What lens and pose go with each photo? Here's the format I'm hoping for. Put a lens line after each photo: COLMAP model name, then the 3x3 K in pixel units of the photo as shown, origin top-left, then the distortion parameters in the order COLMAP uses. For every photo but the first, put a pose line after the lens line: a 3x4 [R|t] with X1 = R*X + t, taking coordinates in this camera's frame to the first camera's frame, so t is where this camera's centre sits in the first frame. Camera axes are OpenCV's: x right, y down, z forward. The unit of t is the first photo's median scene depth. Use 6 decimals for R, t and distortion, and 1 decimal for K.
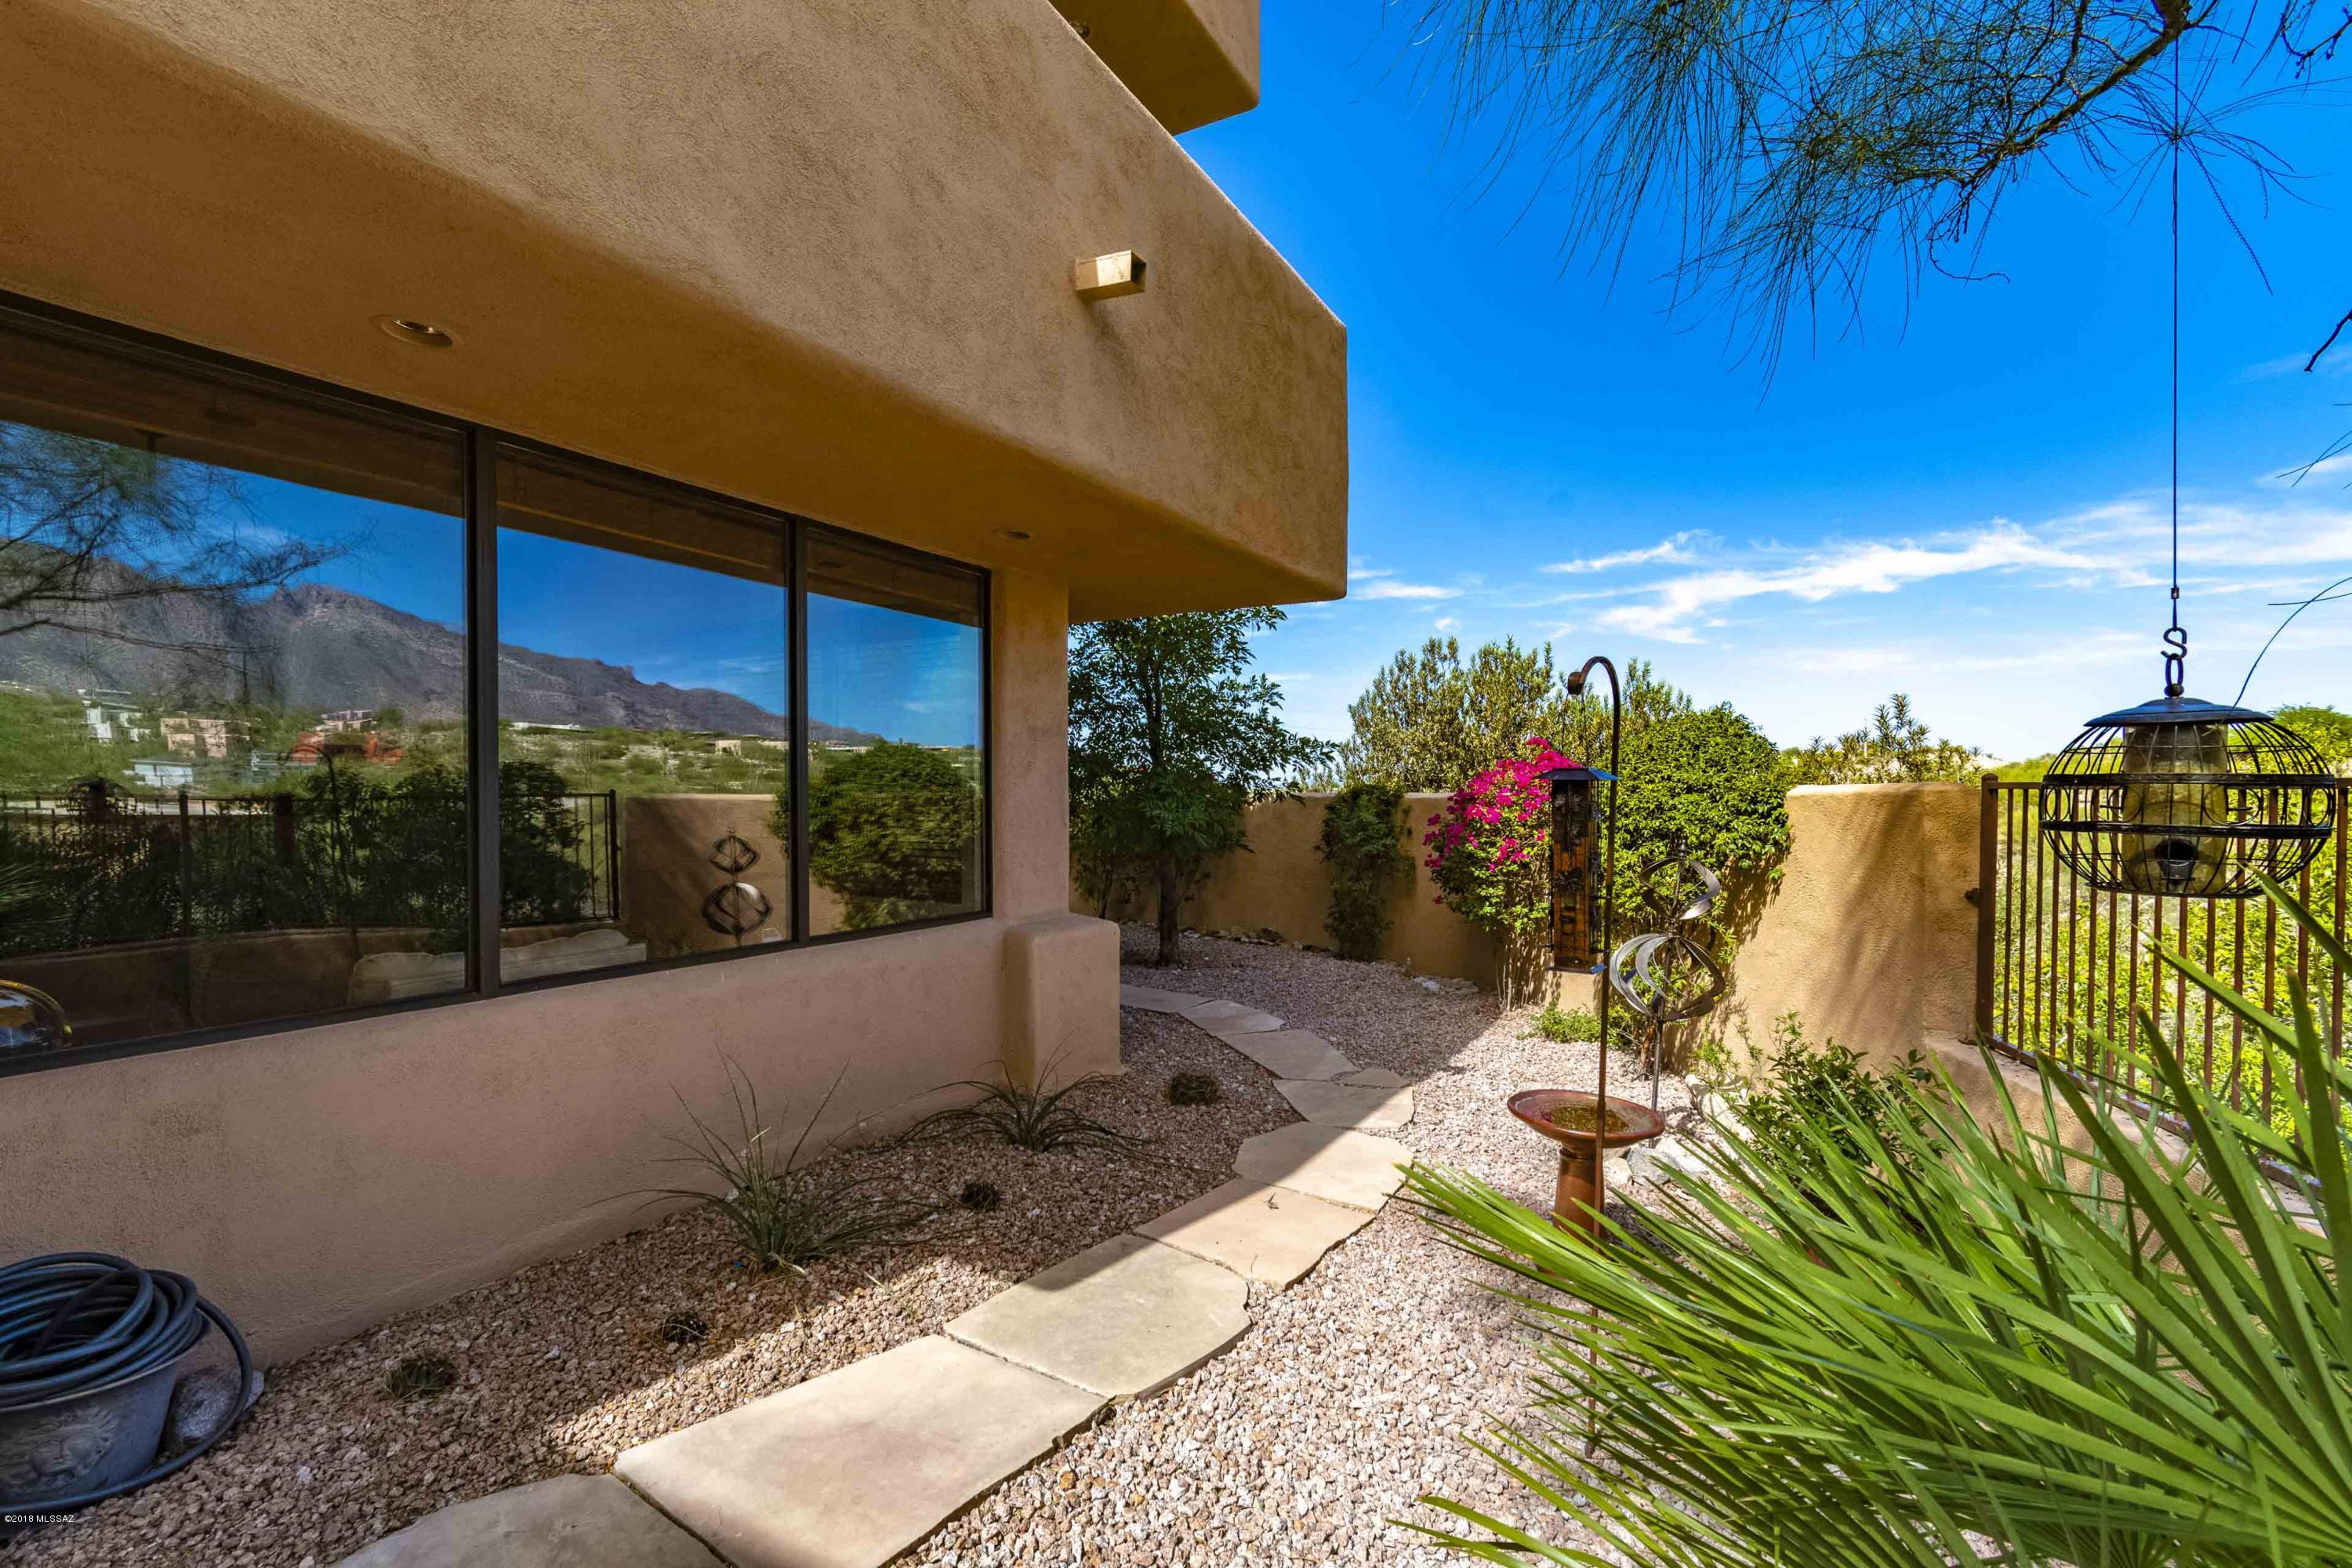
lens RADIAL K [[1044.3, 0, 1174.0], [0, 1044.3, 785.5], [0, 0, 1]] dist [0.000229, 0.000037]
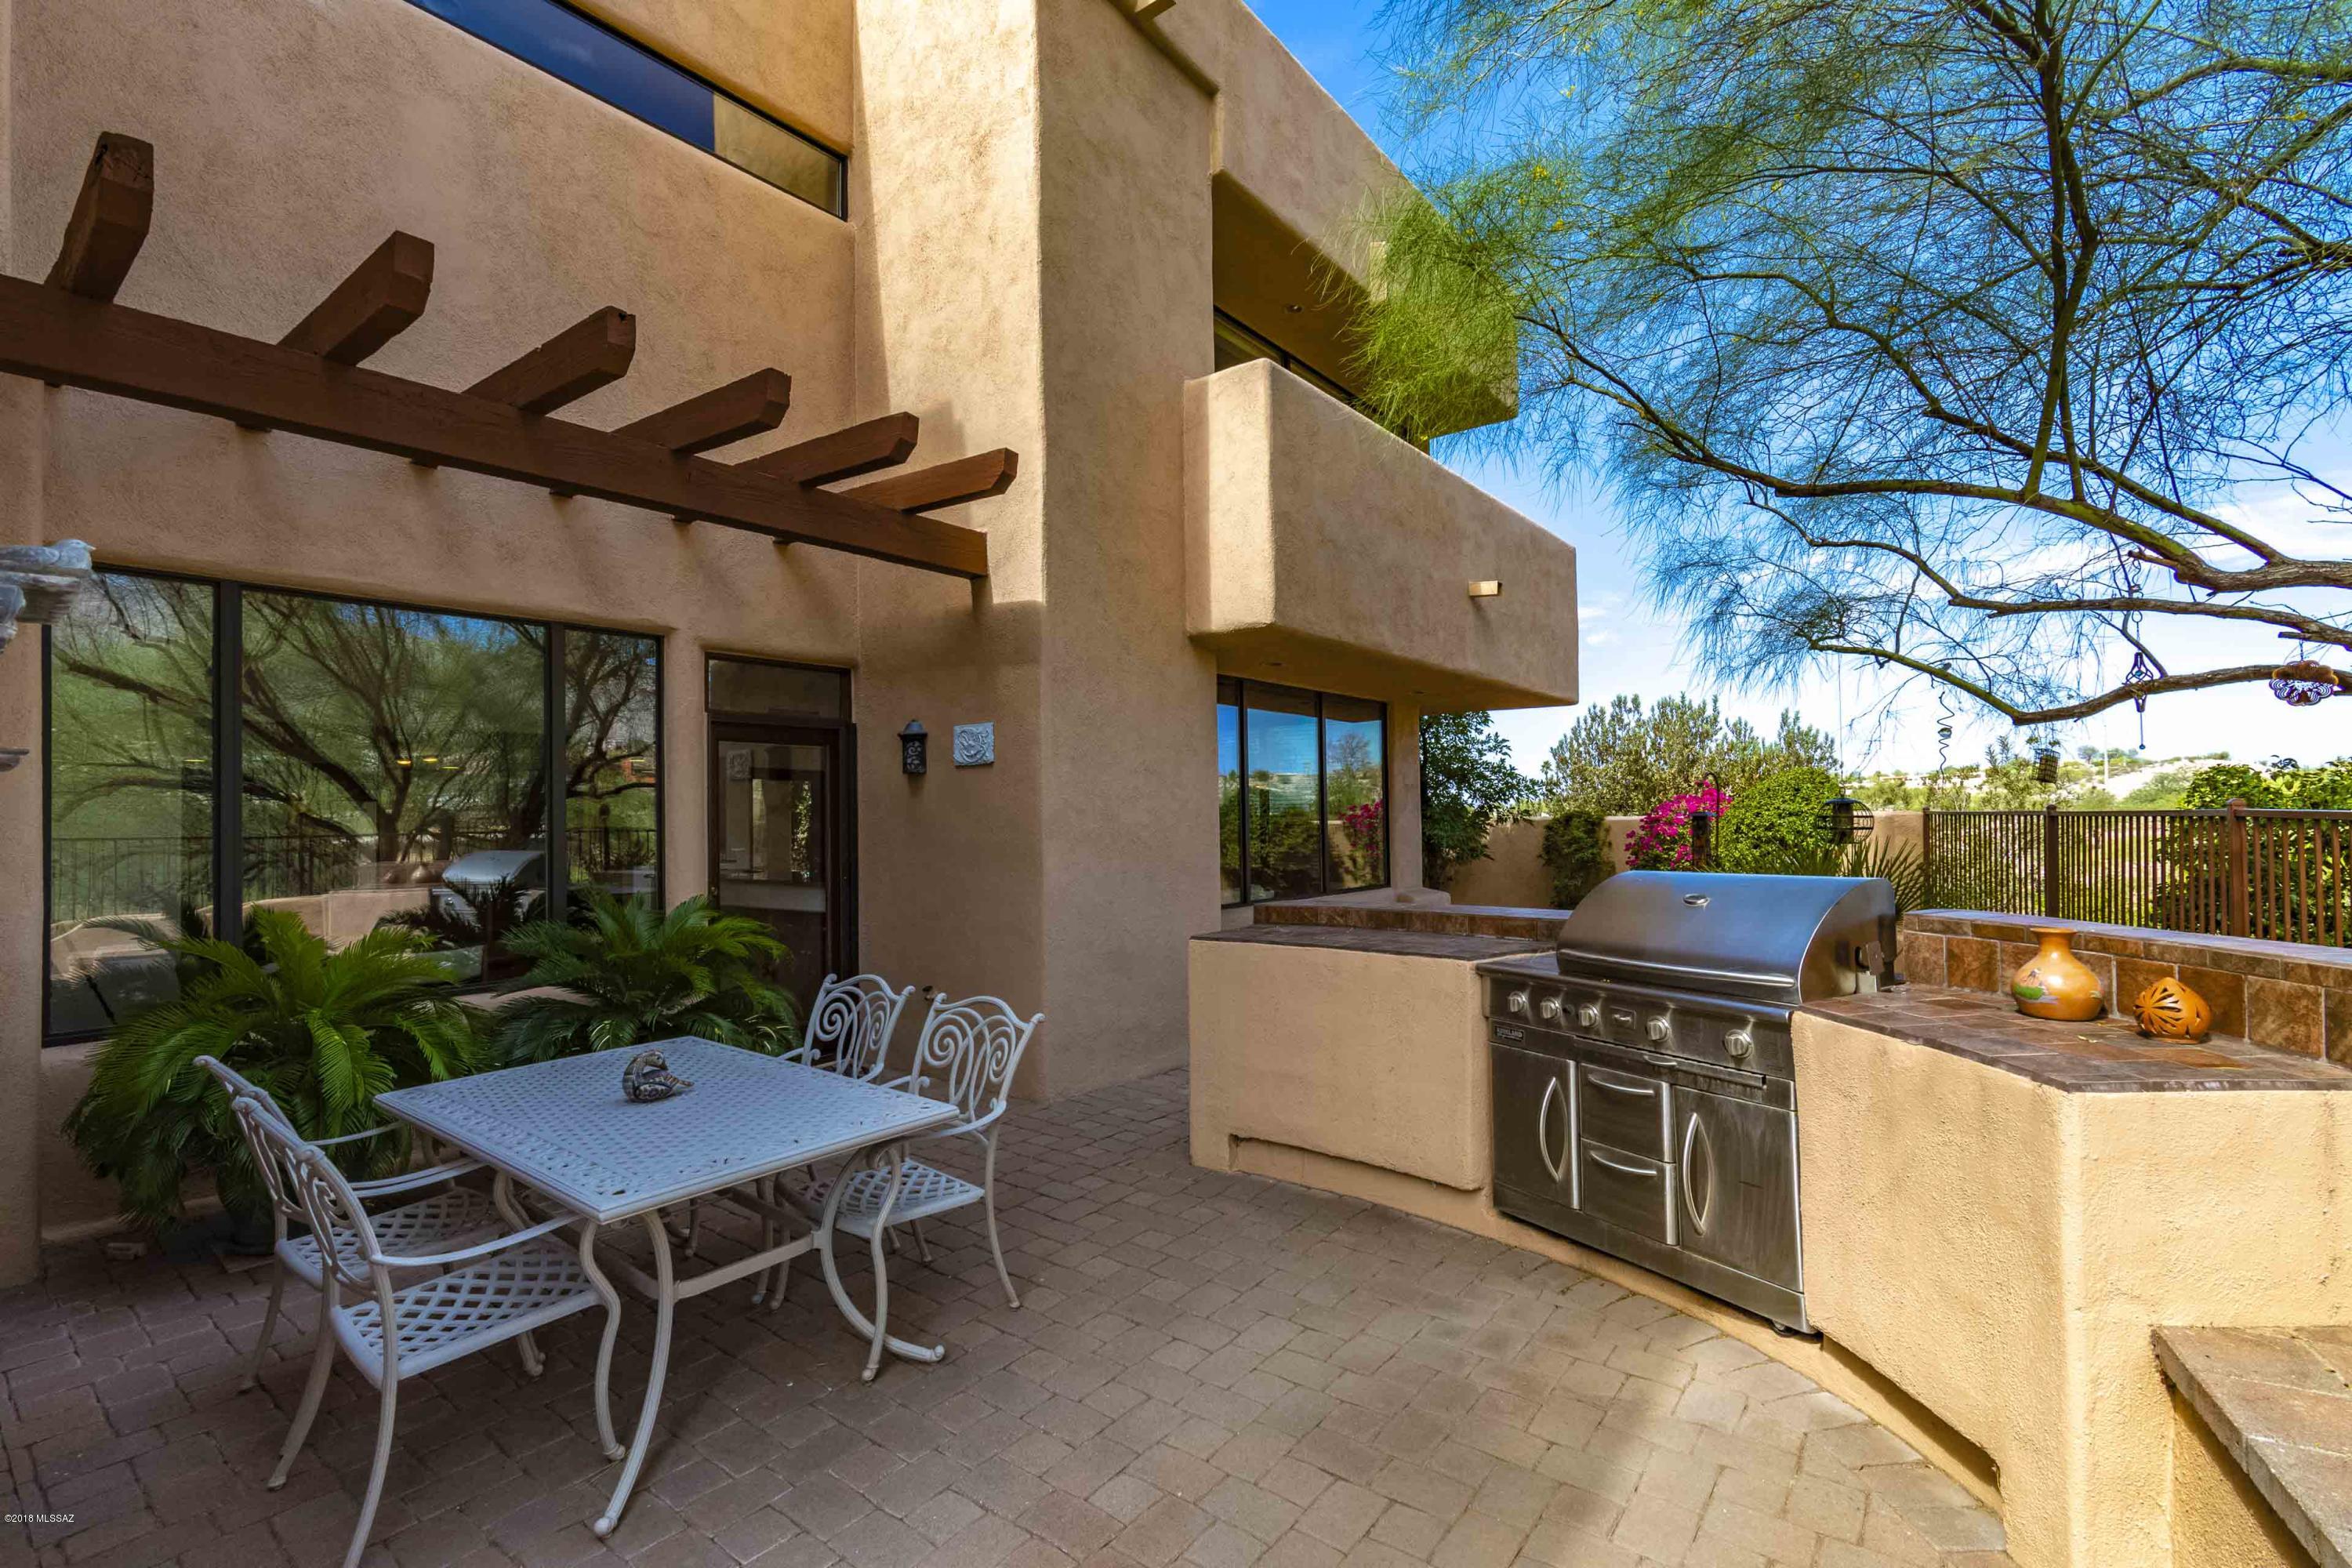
lens RADIAL K [[1044.3, 0, 1183.6], [0, 1044.3, 785.7], [0, 0, 1]] dist [0.000229, 0.000037]
pose [[0.990022, -0.015942, -0.140006, -0.117660], [0.012740, 0.999637, -0.023736, -0.006893], [0.140333, 0.021715, 0.989866, -0.386062]]
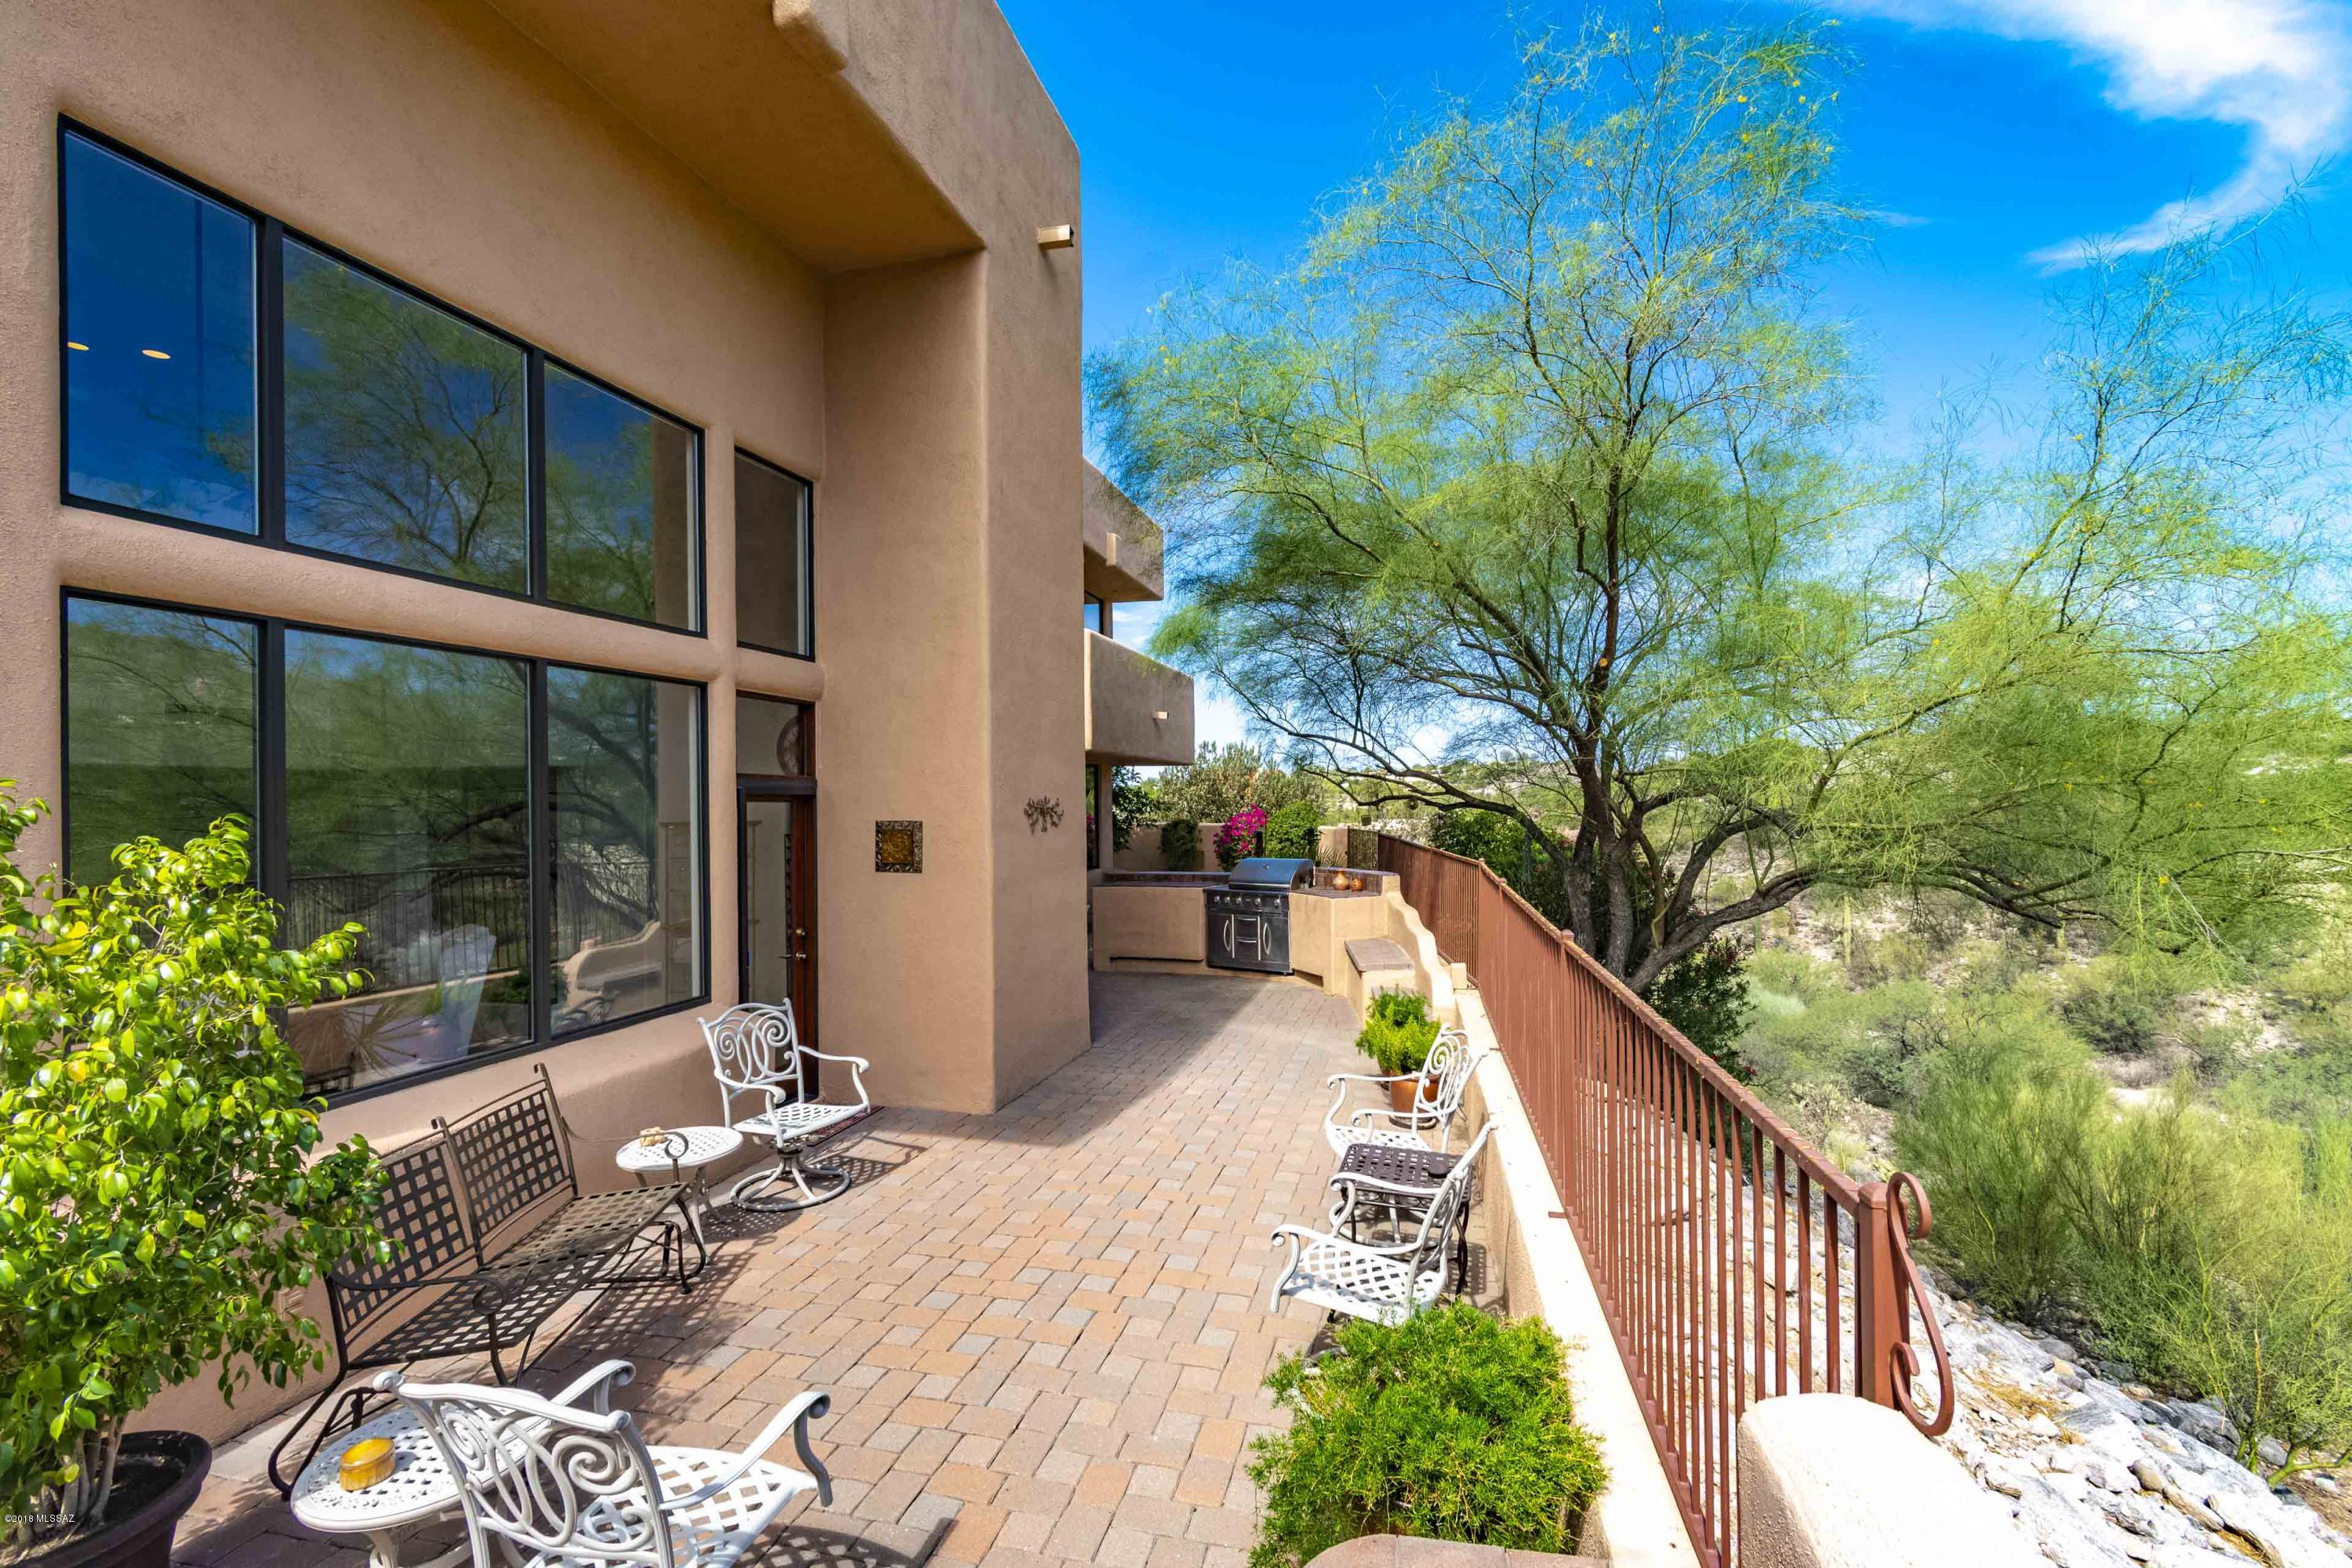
lens RADIAL K [[1044.3, 0, 1174.1], [0, 1044.3, 785.4], [0, 0, 1]] dist [0.000229, 0.000037]
pose [[0.967146, -0.009380, 0.254047, -0.336391], [0.012105, 0.999885, -0.009165, -0.046272], [-0.253932, 0.011939, 0.967148, -0.972017]]
